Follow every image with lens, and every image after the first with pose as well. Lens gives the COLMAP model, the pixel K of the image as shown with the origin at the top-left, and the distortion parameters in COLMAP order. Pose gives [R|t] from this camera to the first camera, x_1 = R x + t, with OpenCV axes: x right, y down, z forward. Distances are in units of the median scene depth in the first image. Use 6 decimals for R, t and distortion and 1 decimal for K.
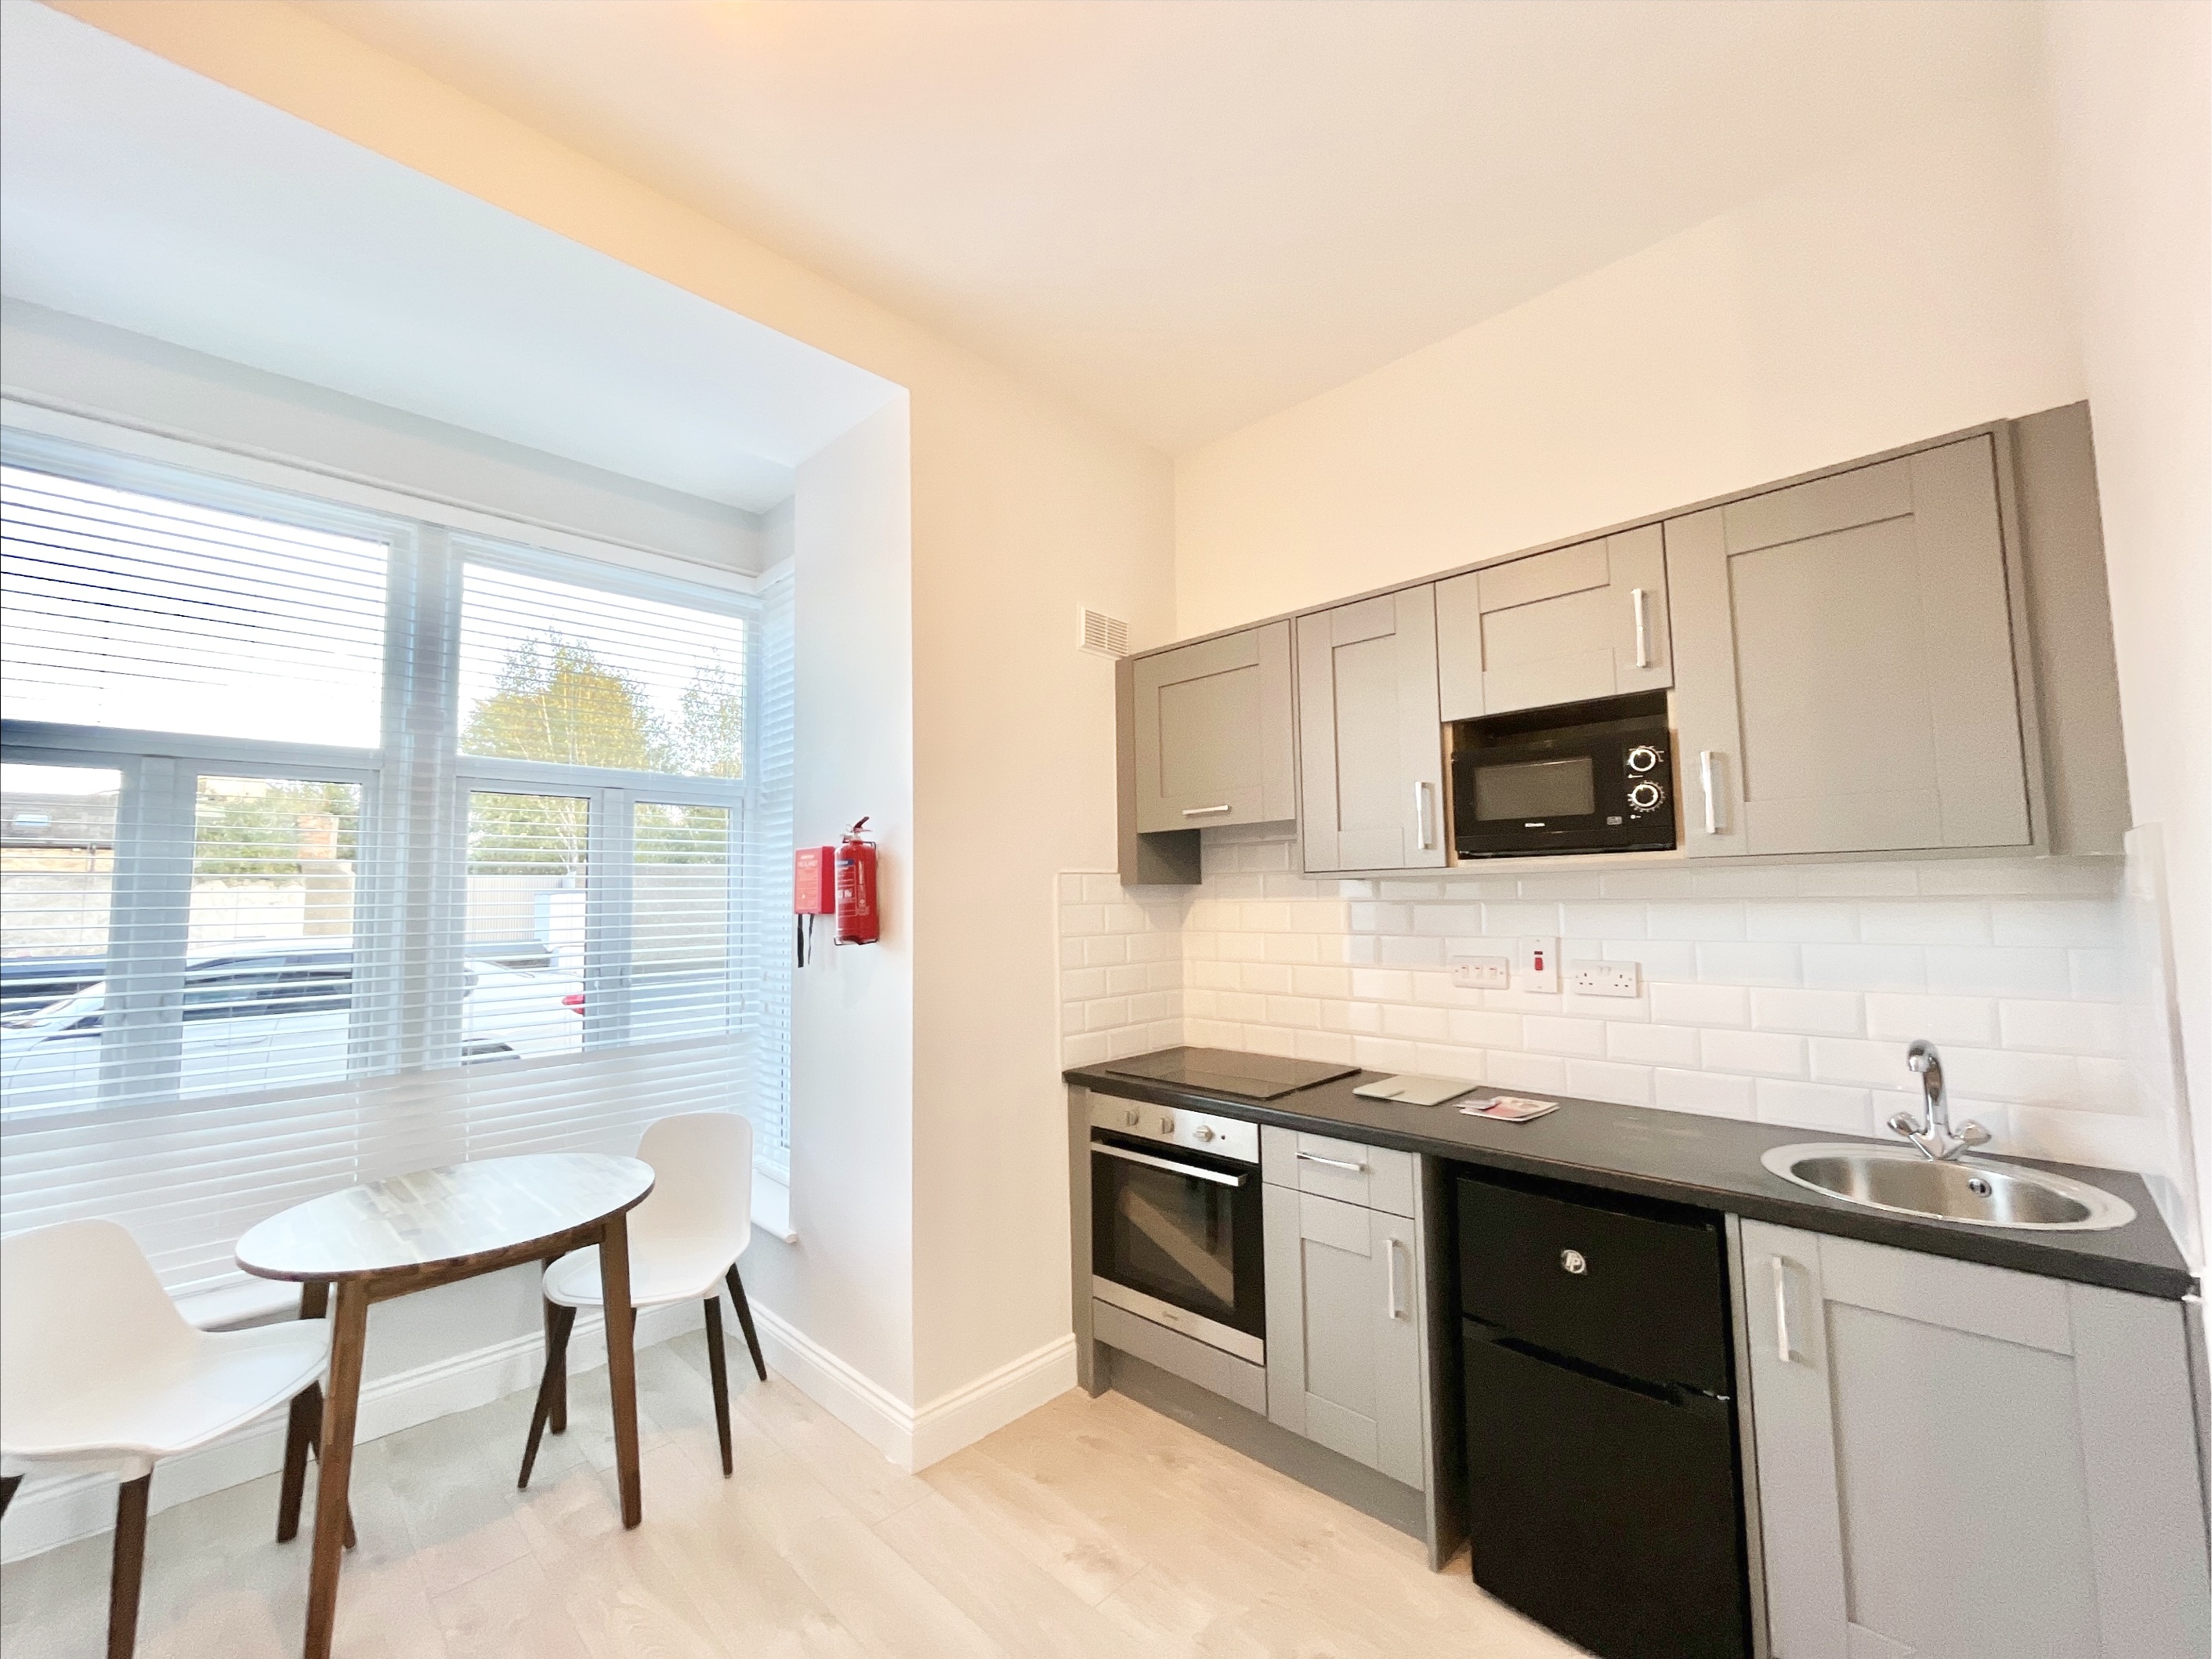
lens RADIAL K [[887.8, 0, 1106.3], [0, 887.8, 834.1], [0, 0, 1]] dist [0.000781, 0.000134]
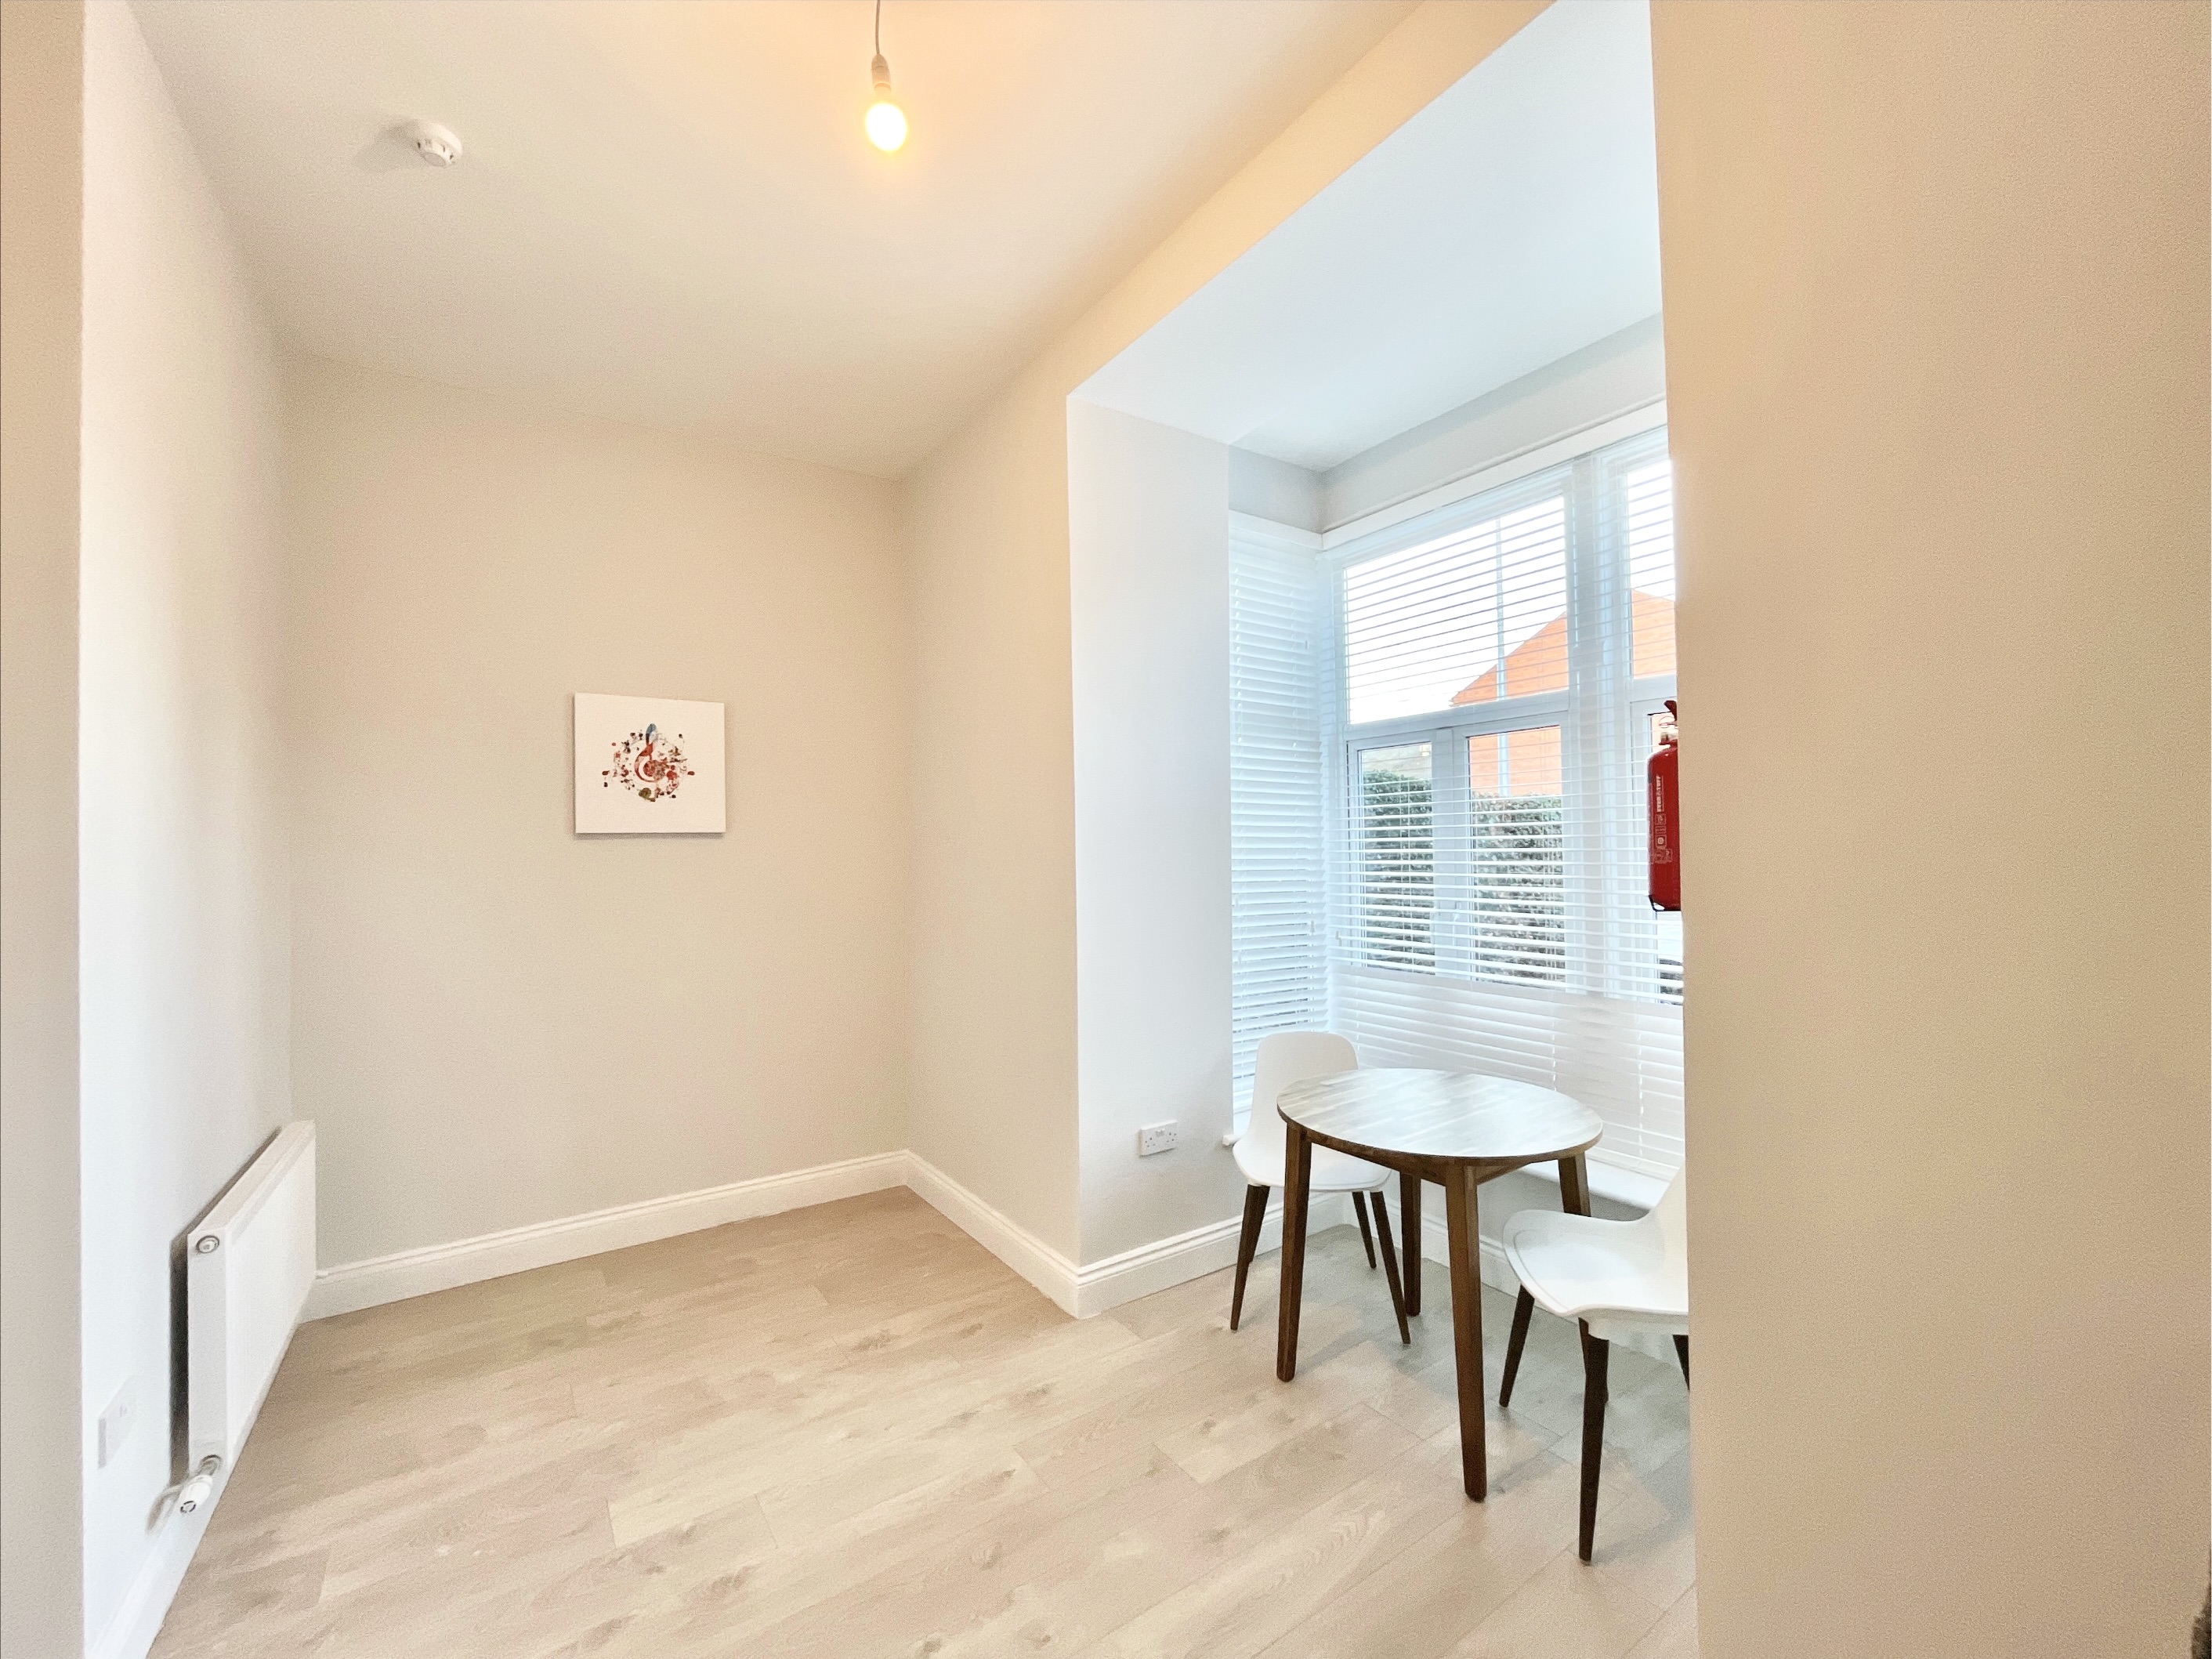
lens RADIAL K [[887.8, 0, 1106.3], [0, 887.8, 834.1], [0, 0, 1]] dist [0.000781, 0.000134]
pose [[-0.173427, 0.009260, -0.984803, 0.349377], [0.094069, 0.995540, -0.007204, 0.034420], [0.980344, -0.093888, -0.173524, 0.650510]]
